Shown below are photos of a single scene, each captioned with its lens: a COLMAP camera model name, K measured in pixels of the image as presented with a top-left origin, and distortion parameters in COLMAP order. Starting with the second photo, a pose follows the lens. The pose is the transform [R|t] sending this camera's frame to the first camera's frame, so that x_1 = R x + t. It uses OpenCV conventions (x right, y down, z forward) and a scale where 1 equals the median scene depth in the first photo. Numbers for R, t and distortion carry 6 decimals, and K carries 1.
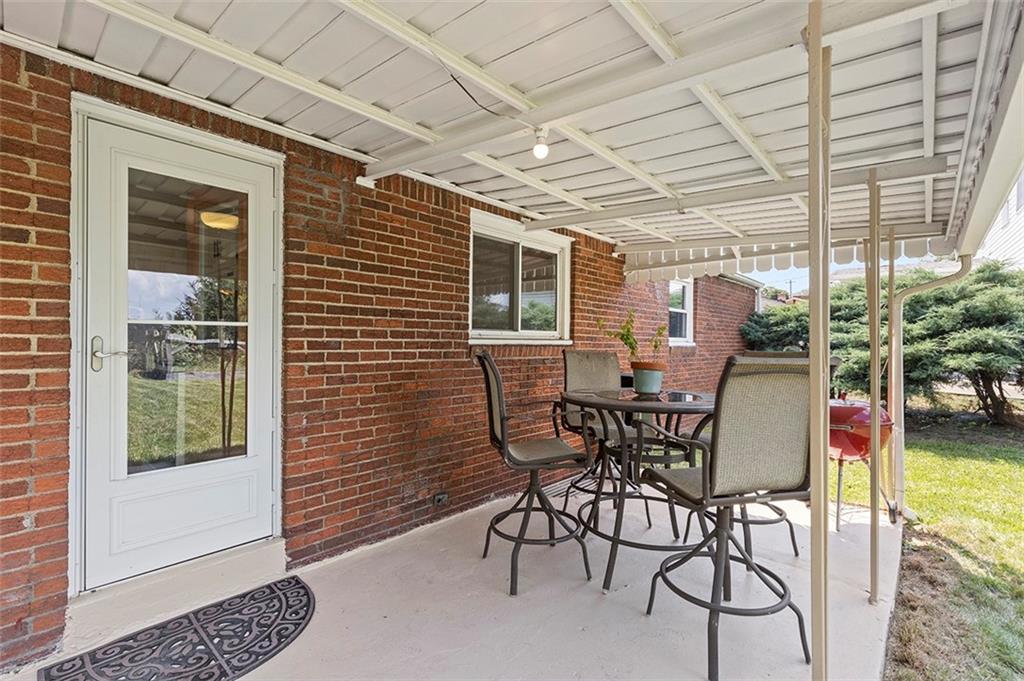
lens RADIAL K [[463.0, 0, 515.5], [0, 463.0, 330.8], [0, 0, 1]] dist [0.003122, 0.000449]
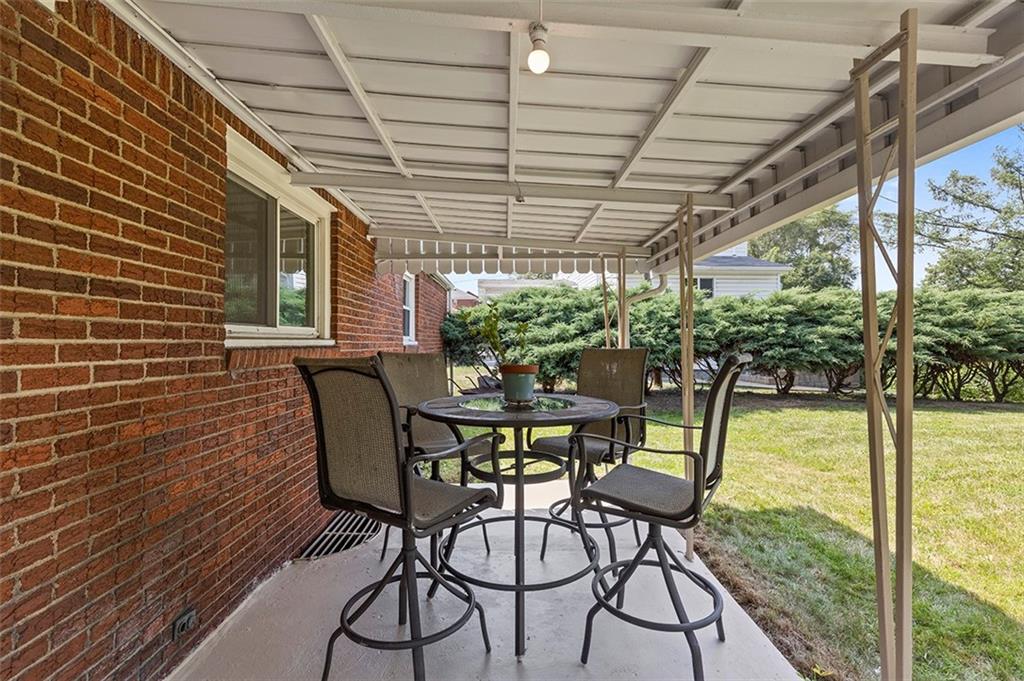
lens RADIAL K [[463.0, 0, 515.5], [0, 463.0, 330.8], [0, 0, 1]] dist [0.003122, 0.000449]
pose [[0.726792, 0.007397, 0.686818, -0.255827], [-0.009769, 0.999952, -0.000432, 0.004111], [-0.686788, -0.006396, 0.726830, 0.310234]]
